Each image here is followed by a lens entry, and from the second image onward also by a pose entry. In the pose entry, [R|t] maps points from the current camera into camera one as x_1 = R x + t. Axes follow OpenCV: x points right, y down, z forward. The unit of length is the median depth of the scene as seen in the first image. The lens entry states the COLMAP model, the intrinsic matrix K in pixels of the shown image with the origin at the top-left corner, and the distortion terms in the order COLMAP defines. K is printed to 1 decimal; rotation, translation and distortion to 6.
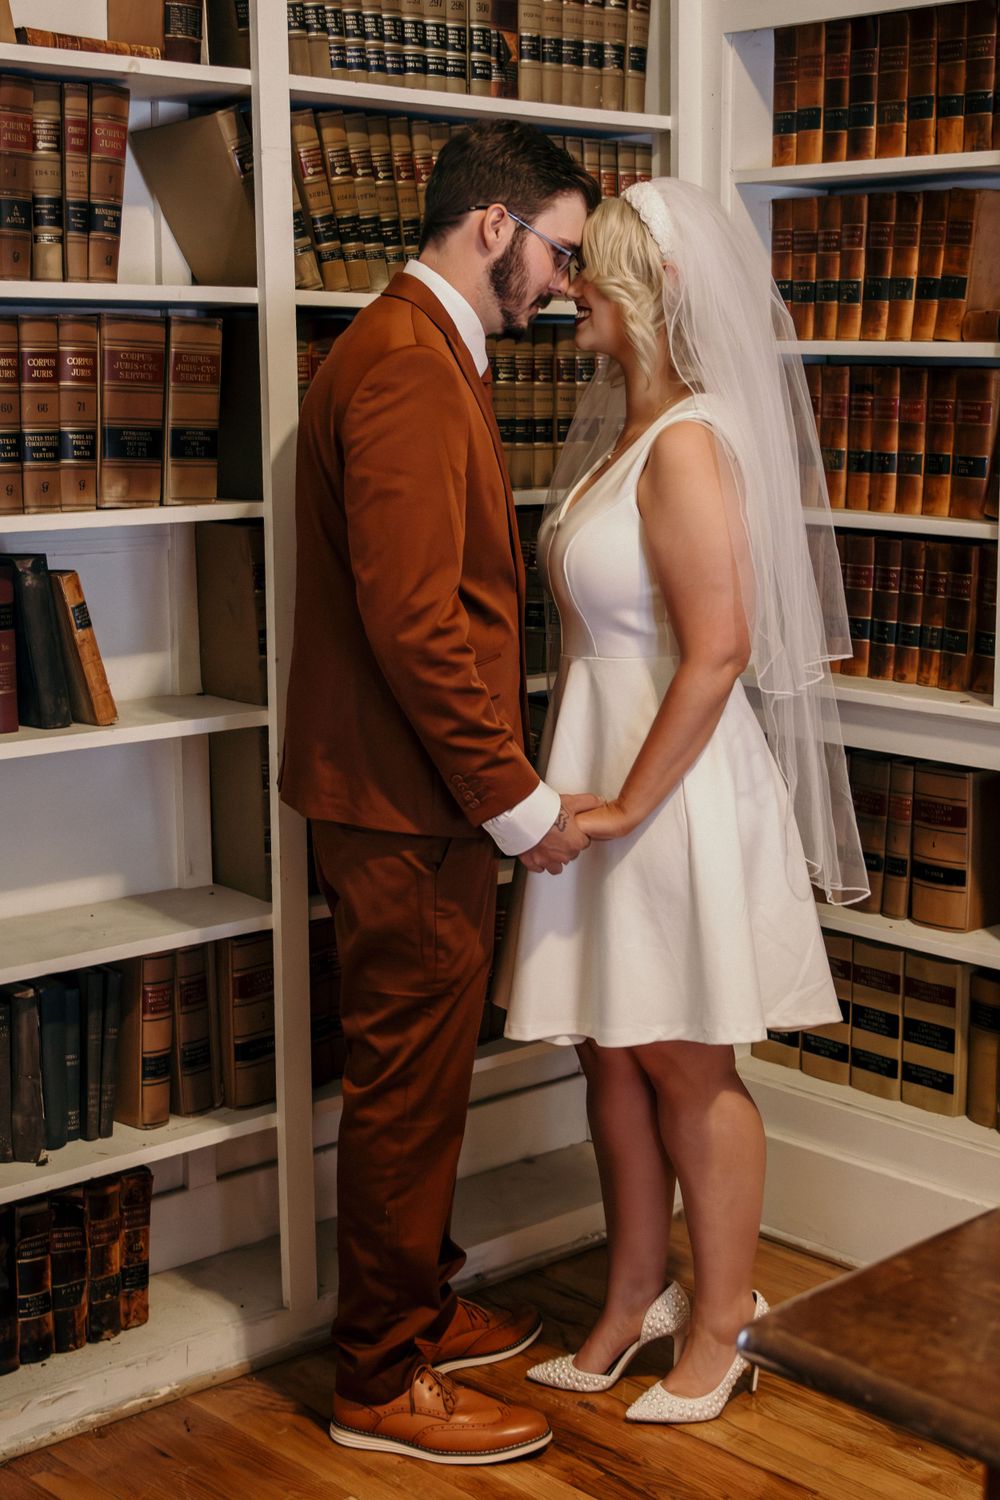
lens RADIAL K [[2352.0, 0, 500.4], [0, 2352.0, 745.6], [0, 0, 1]] dist [0.033064, 0.000000]
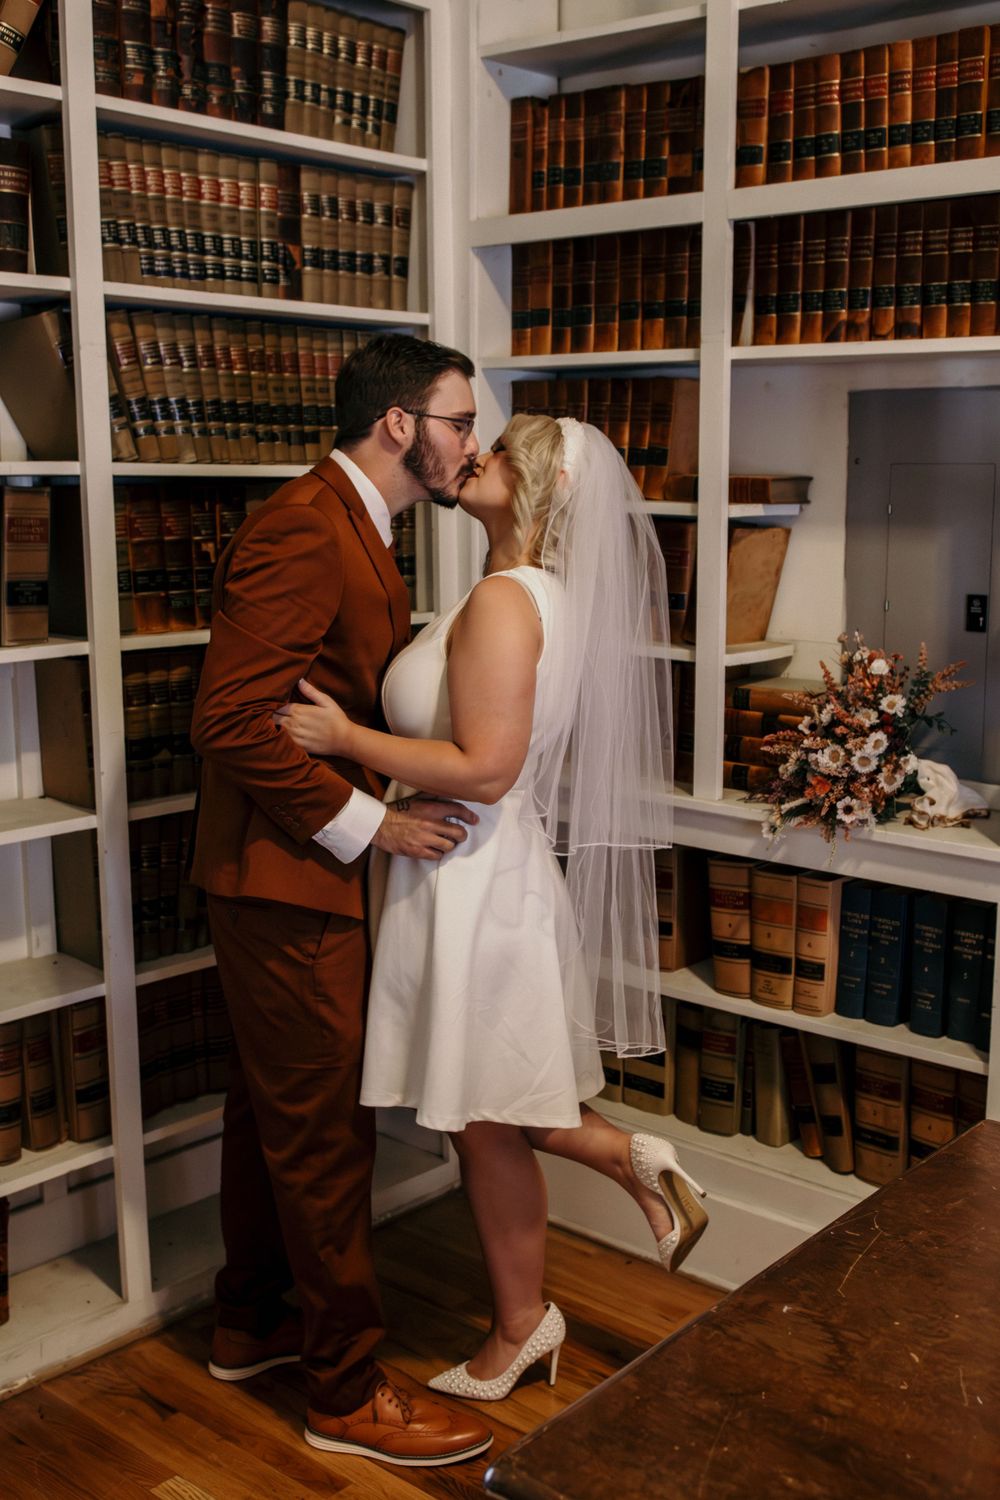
lens RADIAL K [[1629.3, 0, 498.8], [0, 1629.3, 756.6], [0, 0, 1]] dist [-0.035368, 0.000000]
pose [[0.995133, -0.016177, 0.097205, 0.024123], [0.013295, 0.999455, 0.030220, -0.065355], [-0.097641, -0.028780, 0.994805, 0.157168]]
